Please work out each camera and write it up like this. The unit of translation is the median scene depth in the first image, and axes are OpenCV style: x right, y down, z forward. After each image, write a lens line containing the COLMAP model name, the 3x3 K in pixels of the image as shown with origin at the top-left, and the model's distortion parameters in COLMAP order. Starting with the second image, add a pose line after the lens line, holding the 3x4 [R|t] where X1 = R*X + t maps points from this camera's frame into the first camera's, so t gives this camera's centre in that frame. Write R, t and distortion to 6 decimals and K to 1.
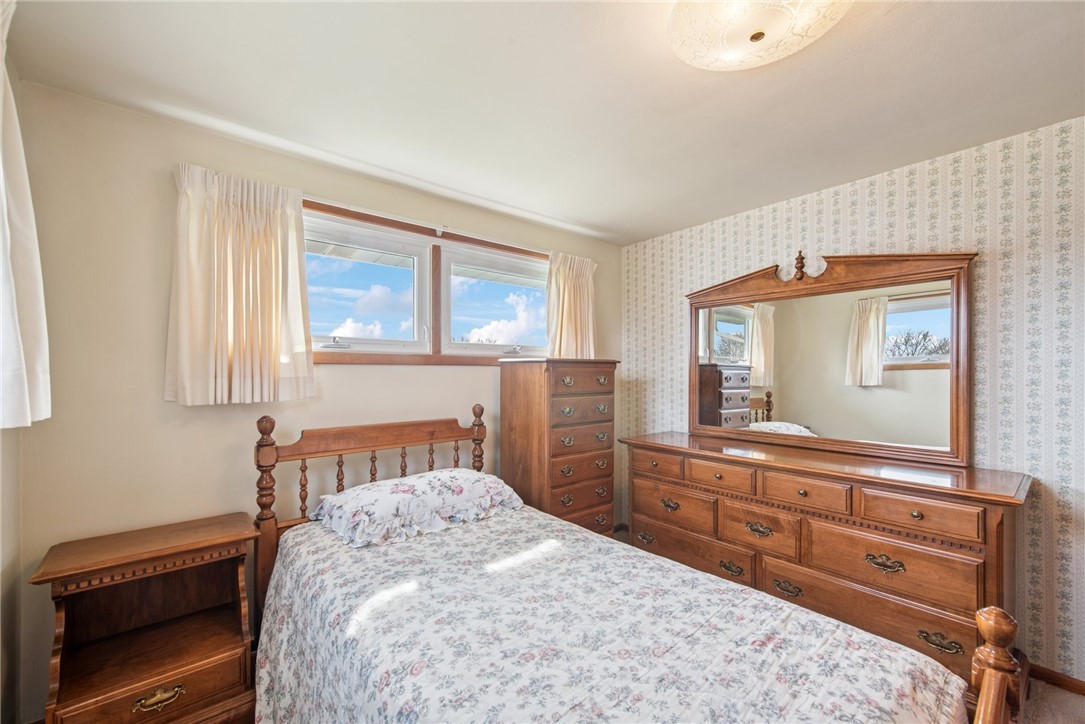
lens RADIAL K [[439.5, 0, 540.5], [0, 439.5, 368.8], [0, 0, 1]] dist [0.002406, 0.000182]
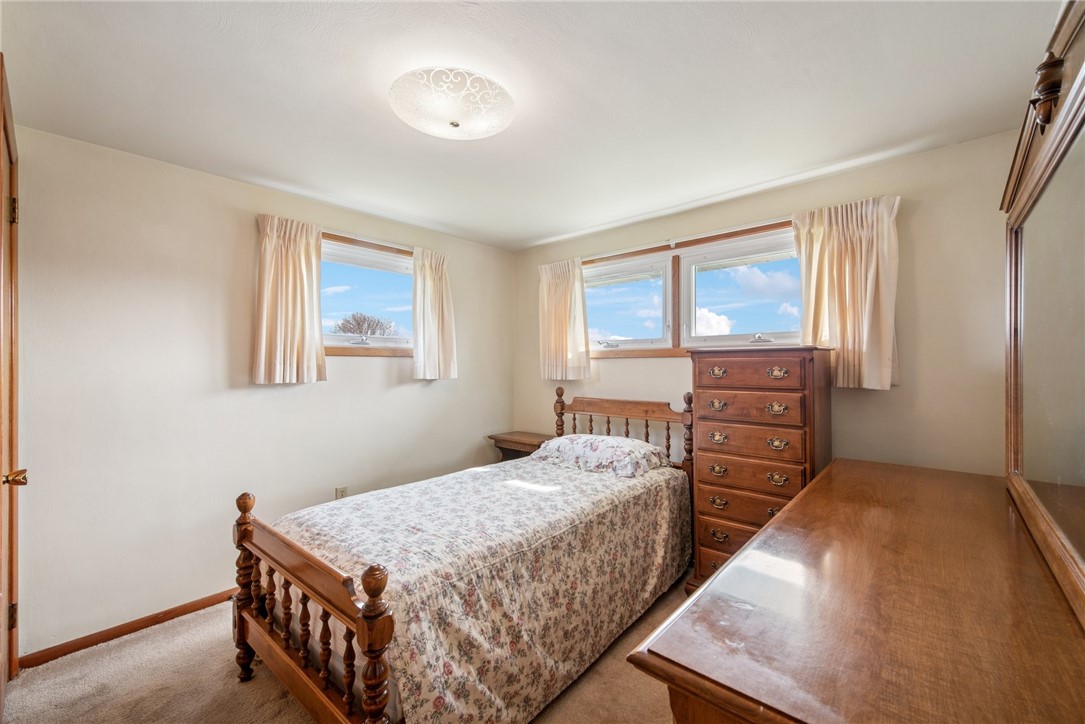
lens RADIAL K [[439.1, 0, 564.2], [0, 439.1, 365.5], [0, 0, 1]] dist [-0.000268, -0.000129]
pose [[0.173944, 0.004730, -0.984744, 1.025573], [0.010076, 0.999928, 0.006583, 0.003216], [0.984704, -0.011067, 0.173884, 0.586906]]
